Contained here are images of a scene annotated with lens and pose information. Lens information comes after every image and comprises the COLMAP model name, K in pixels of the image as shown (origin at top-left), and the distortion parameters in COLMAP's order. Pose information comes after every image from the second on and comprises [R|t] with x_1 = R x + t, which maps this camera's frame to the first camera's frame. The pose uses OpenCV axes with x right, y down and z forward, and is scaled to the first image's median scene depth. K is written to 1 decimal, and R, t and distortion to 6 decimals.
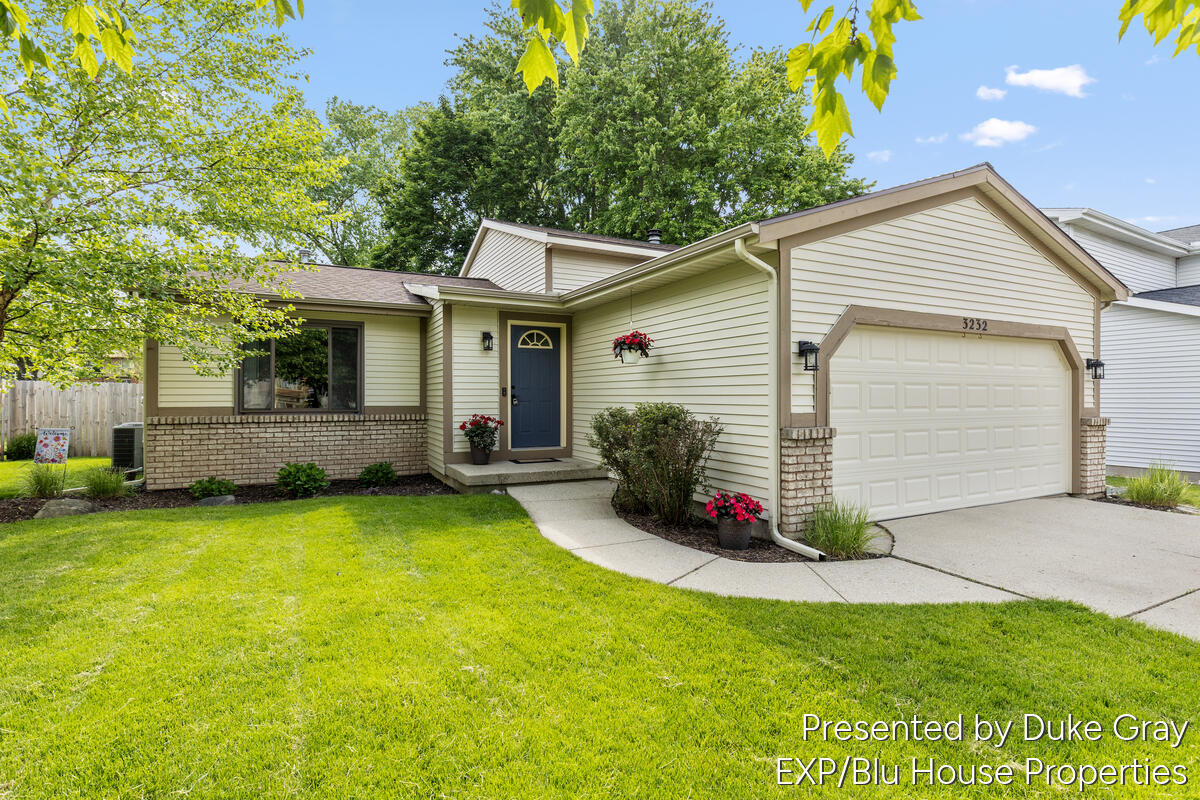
lens RADIAL K [[588.2, 0, 603.5], [0, 588.2, 398.7], [0, 0, 1]] dist [-0.017260, -0.000266]
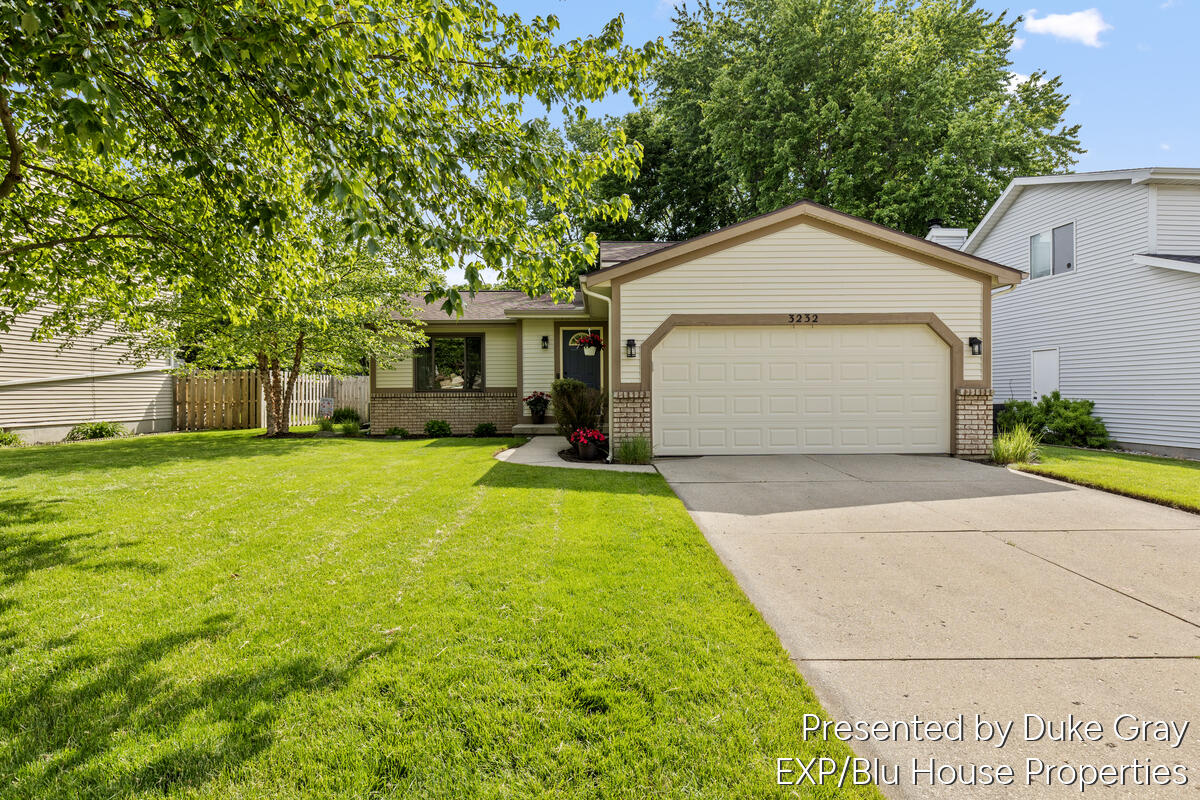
lens RADIAL K [[671.9, 0, 599.5], [0, 671.9, 398.4], [0, 0, 1]] dist [0.001347, -0.000191]
pose [[0.889945, -0.002238, -0.456062, 0.785464], [0.004992, 0.999976, 0.004835, 0.041209], [0.456040, -0.006579, 0.889935, -0.510319]]
